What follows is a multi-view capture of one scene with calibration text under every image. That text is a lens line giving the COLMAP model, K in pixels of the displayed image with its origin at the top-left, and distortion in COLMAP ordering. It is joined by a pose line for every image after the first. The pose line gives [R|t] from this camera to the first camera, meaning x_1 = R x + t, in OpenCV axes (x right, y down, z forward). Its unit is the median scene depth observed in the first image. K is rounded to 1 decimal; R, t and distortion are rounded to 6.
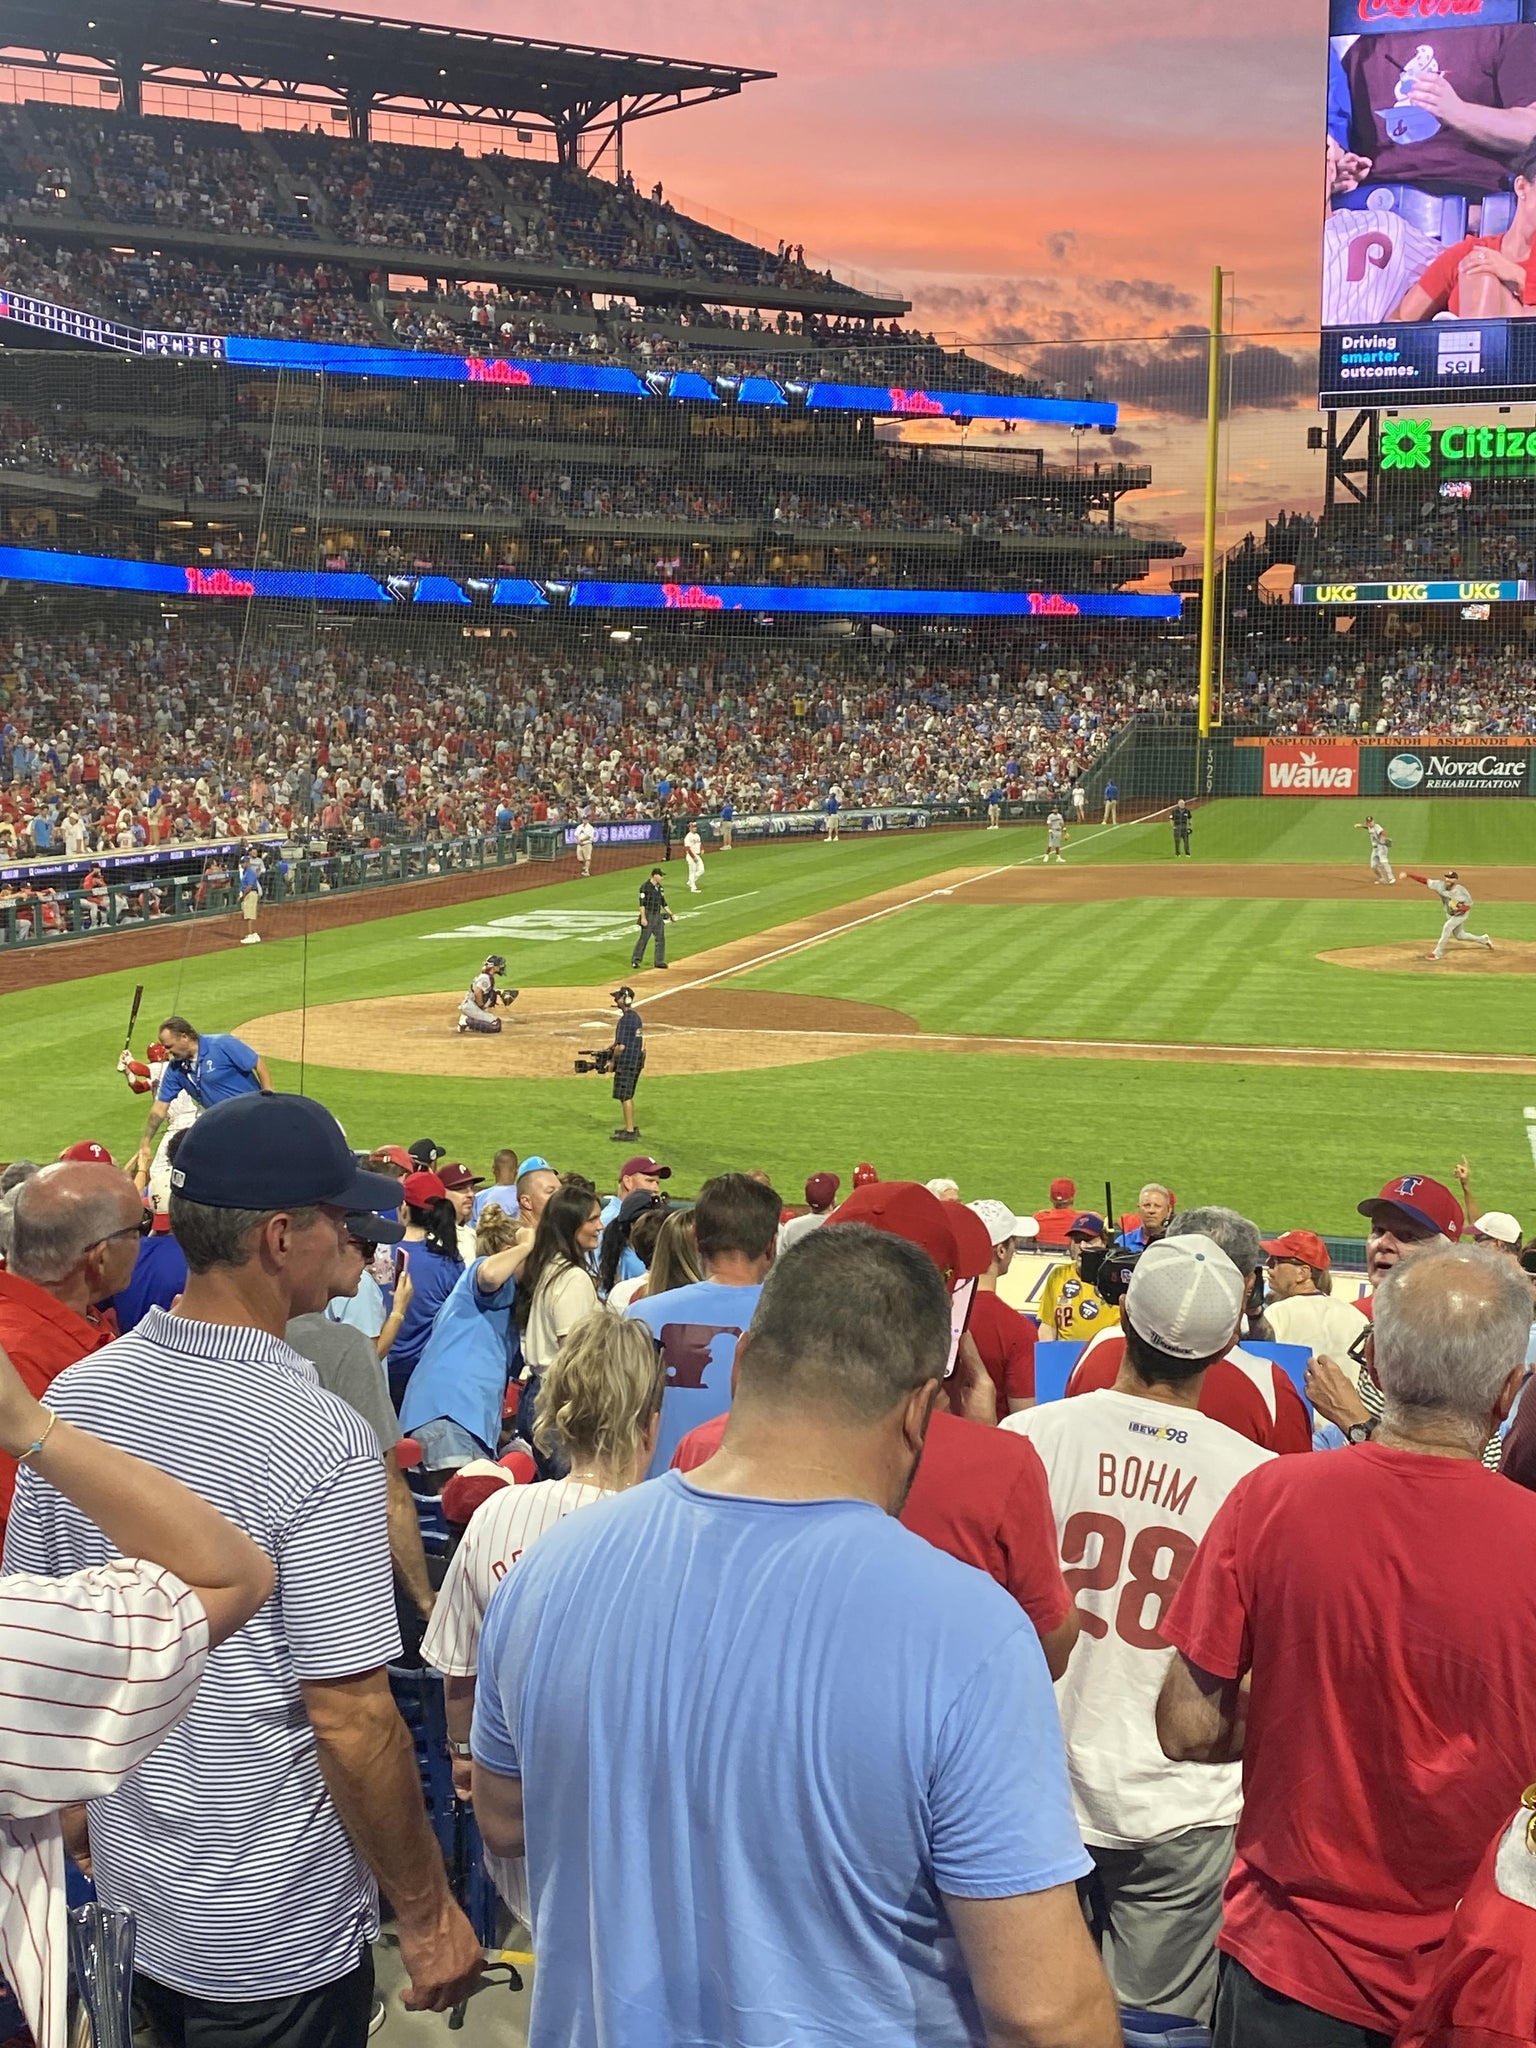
lens RADIAL K [[2478.2, 0, 733.8], [0, 2478.2, 1004.7], [0, 0, 1]] dist [0.148476, -0.447488]
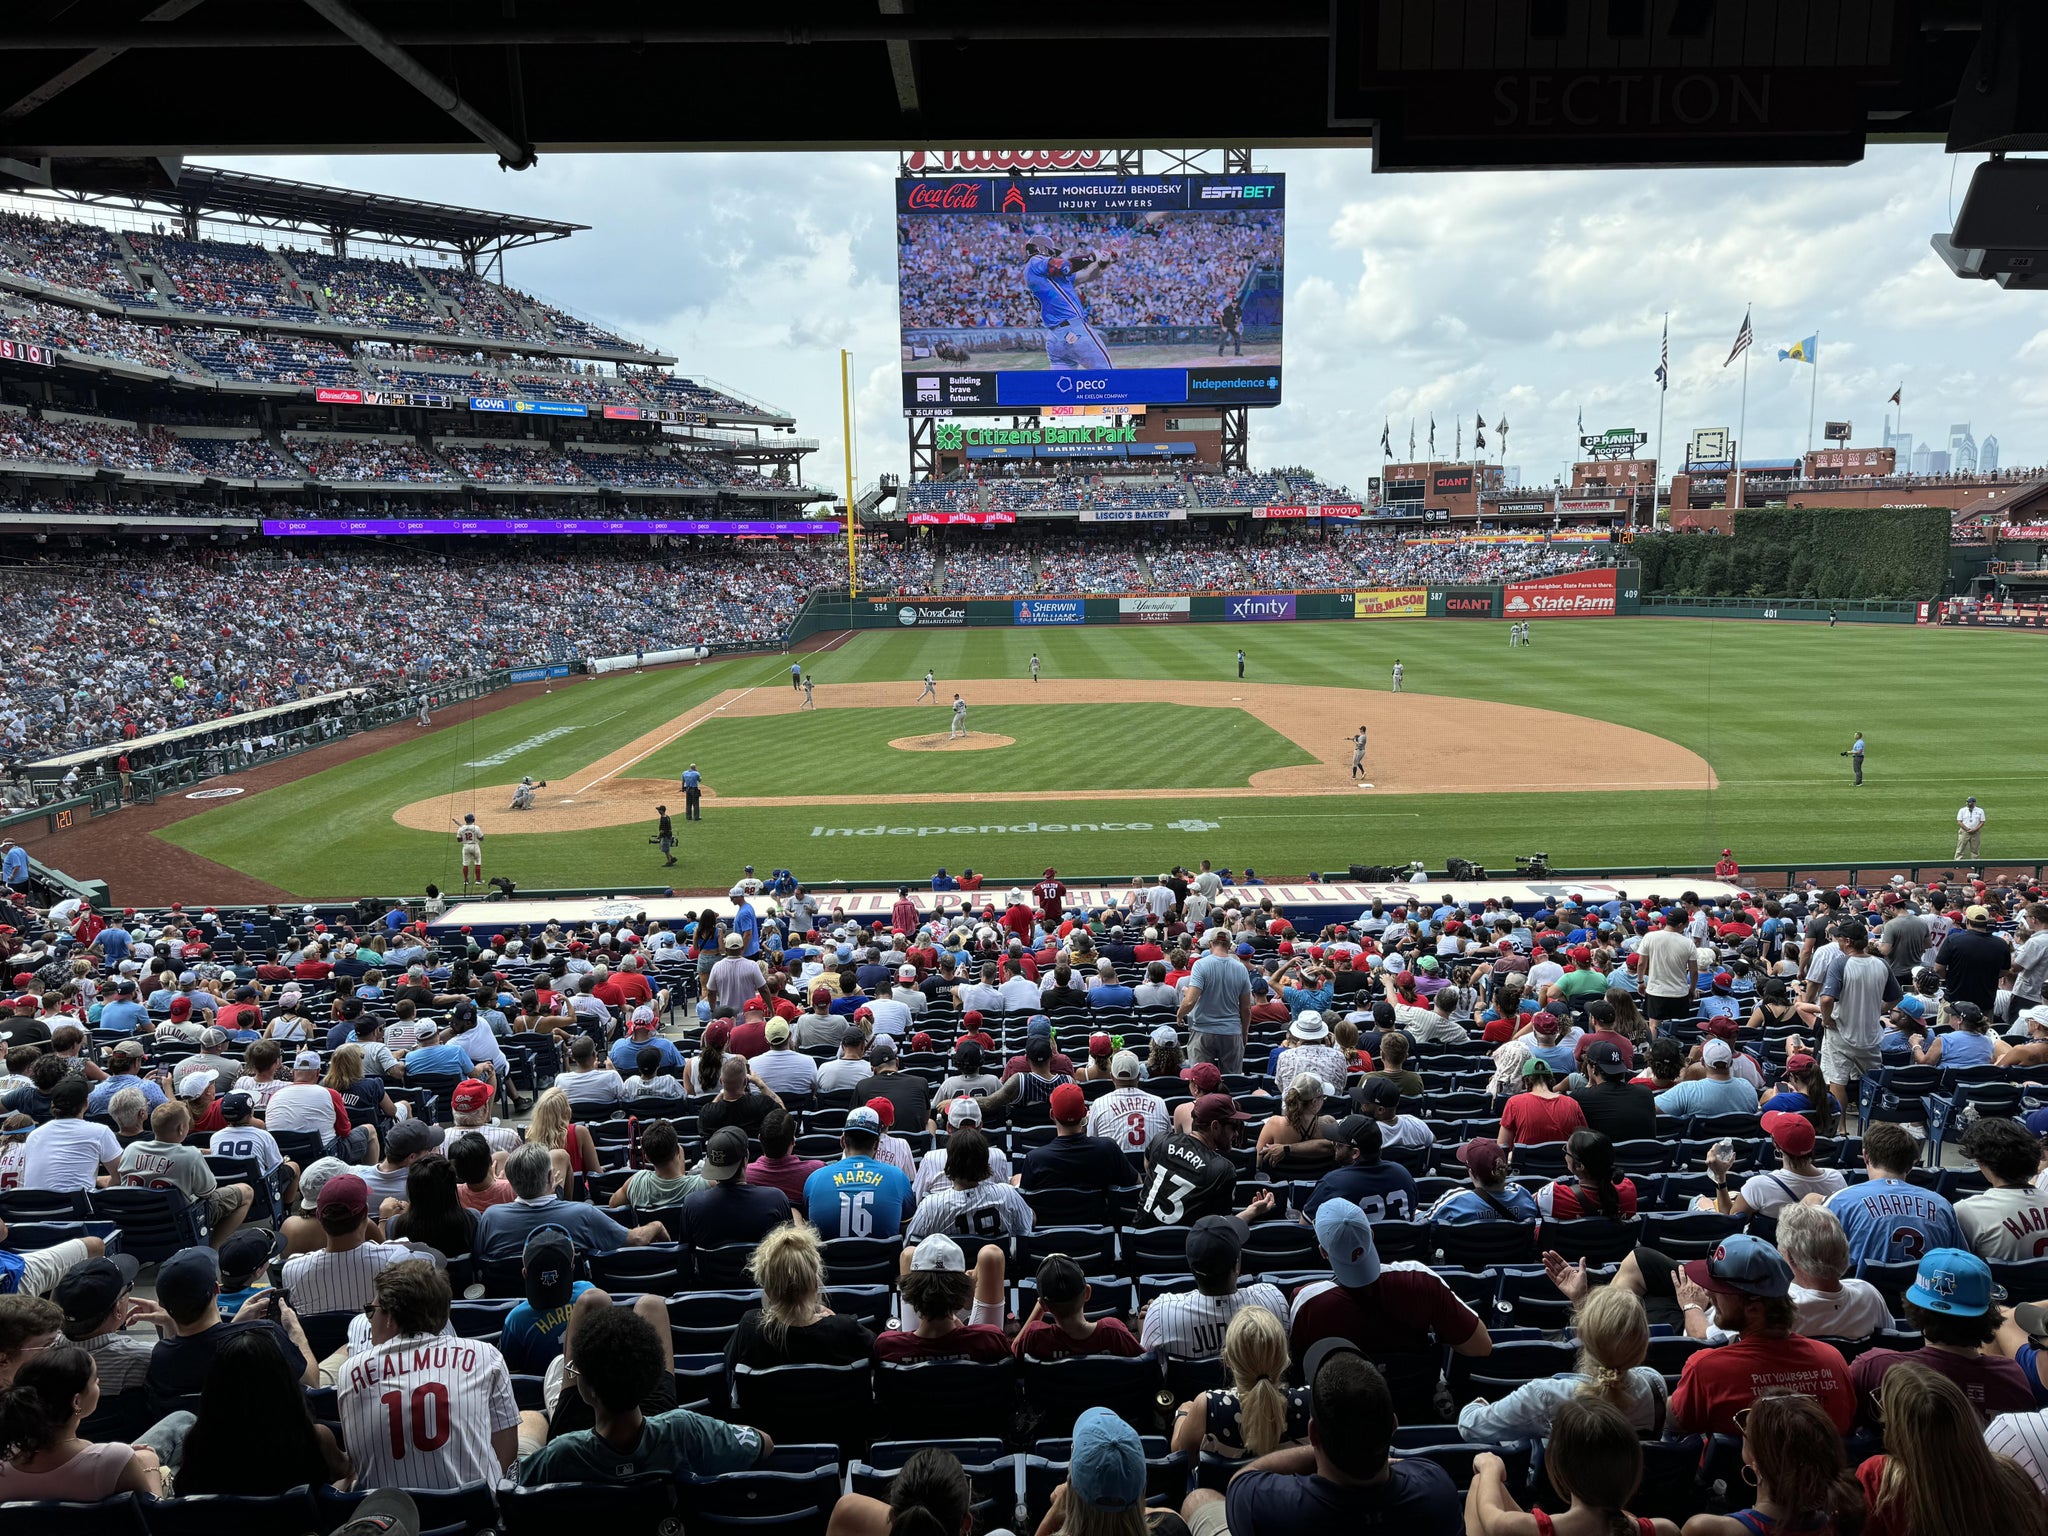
lens RADIAL K [[1464.9, 0, 1021.3], [0, 1464.9, 790.1], [0, 0, 1]] dist [0.075333, -0.098866]
pose [[0.958224, -0.064030, 0.278759, -0.010258], [0.050852, 0.997231, 0.054258, -0.014305], [-0.281461, -0.037816, 0.958827, -0.116317]]
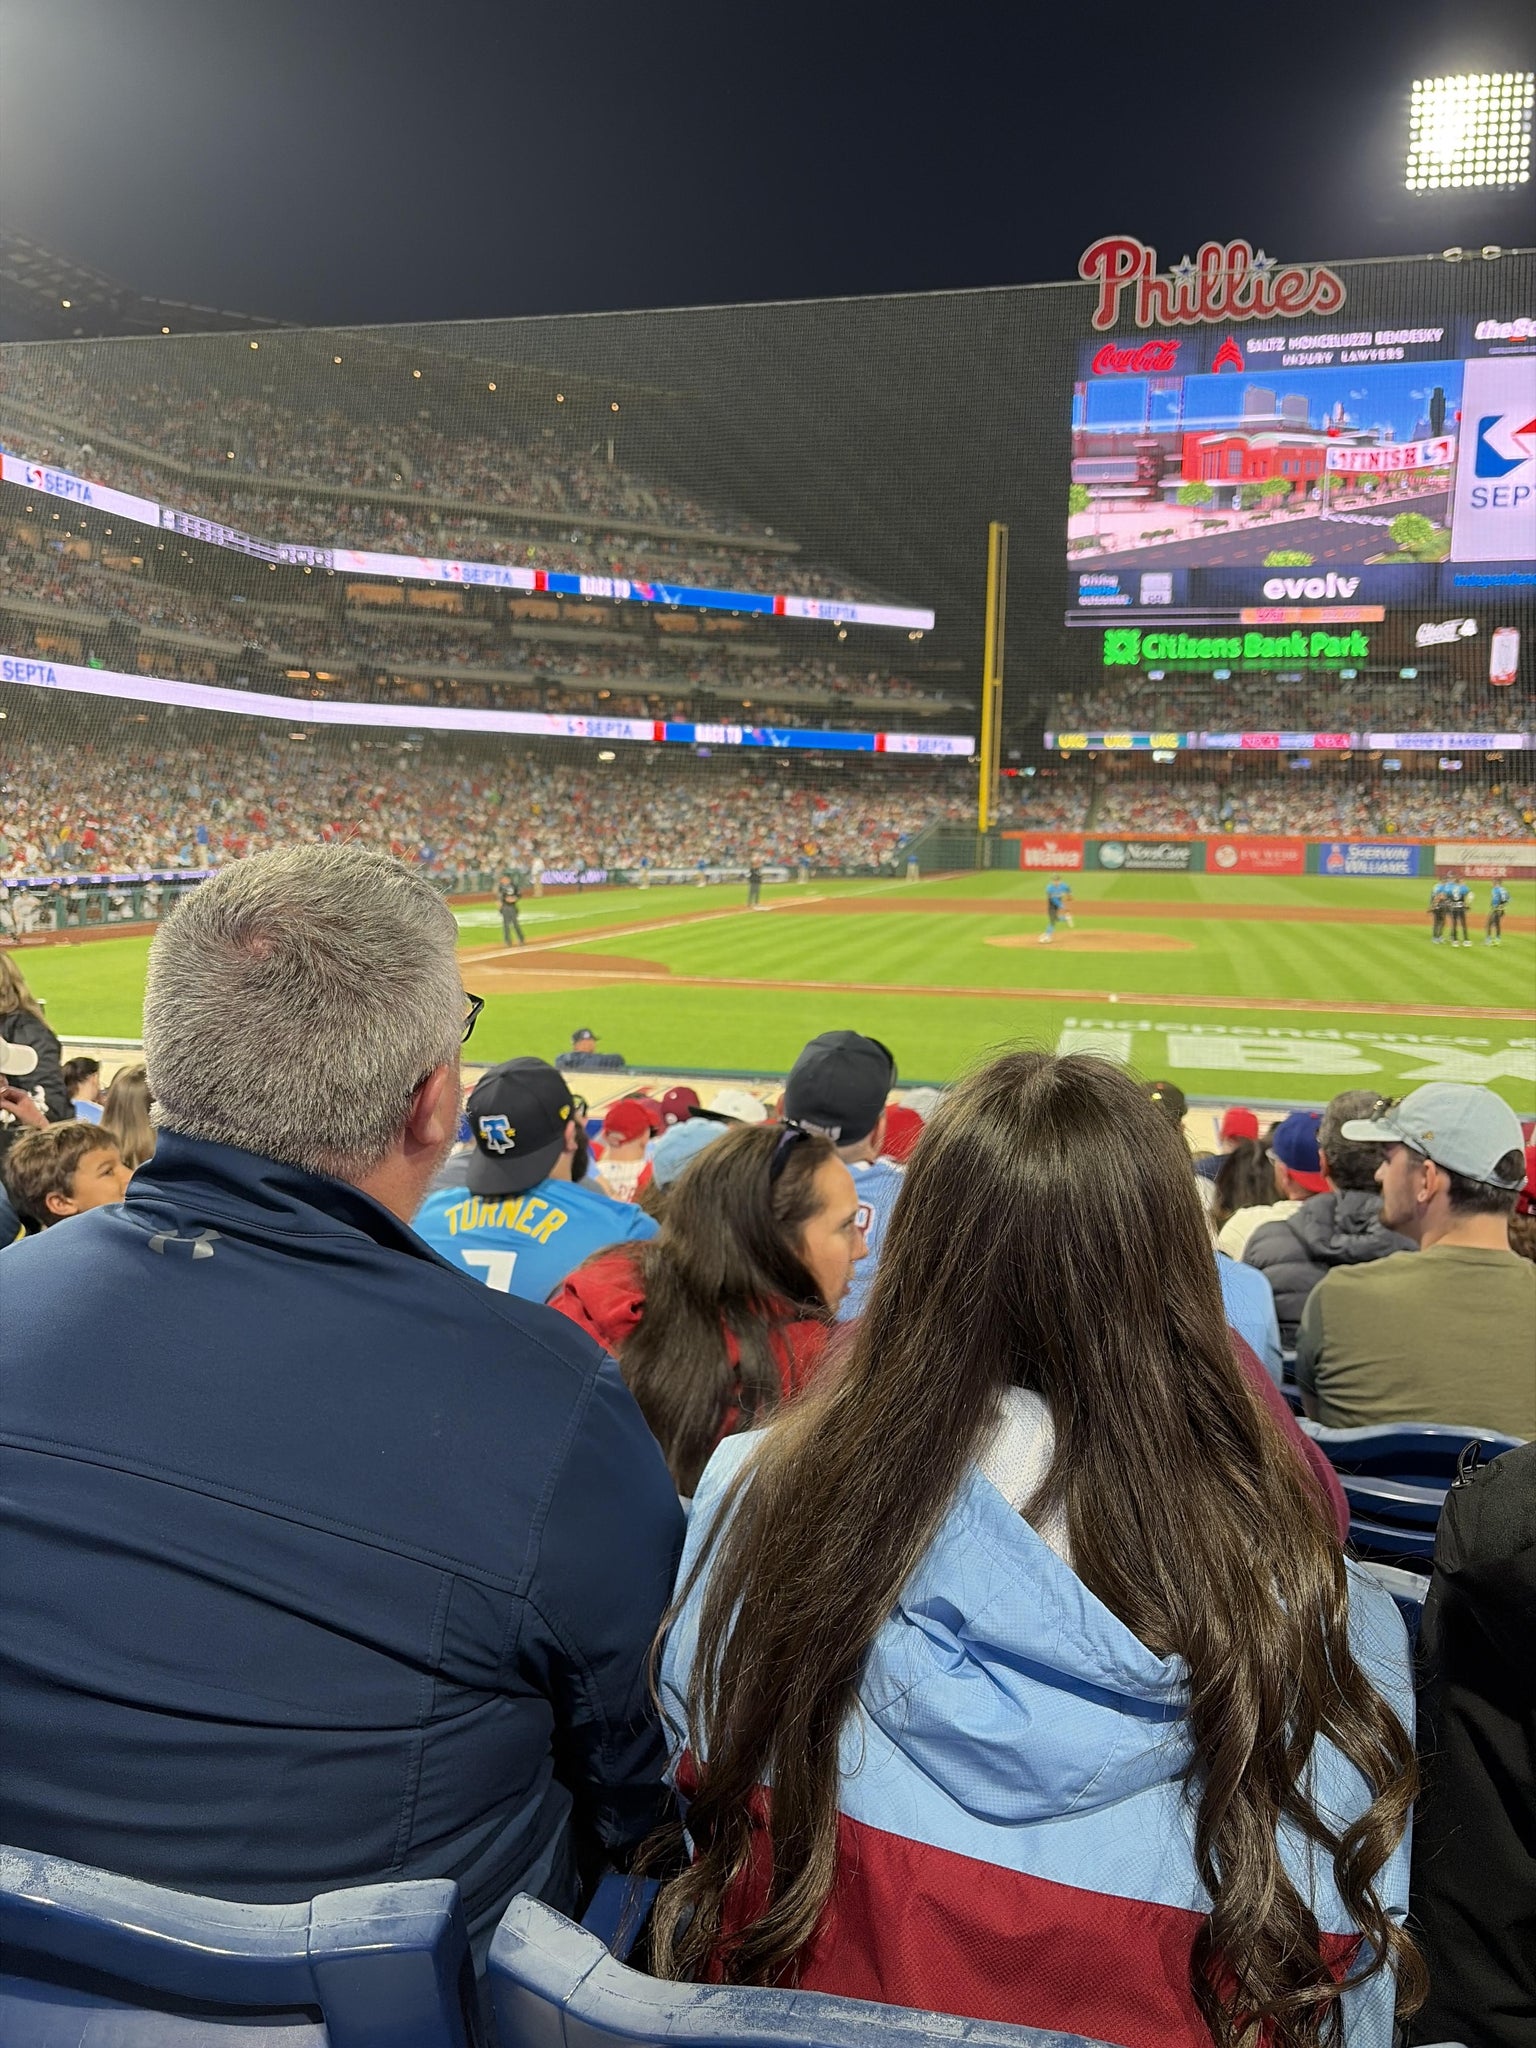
lens RADIAL K [[1552.0, 0, 777.2], [0, 1552.0, 1030.4], [0, 0, 1]] dist [0.047930, -0.057567]
pose [[0.999498, 0.012114, 0.029272, 0.033733], [-0.012361, 0.999889, 0.008278, 0.009140], [-0.029169, -0.008636, 0.999537, 0.043172]]
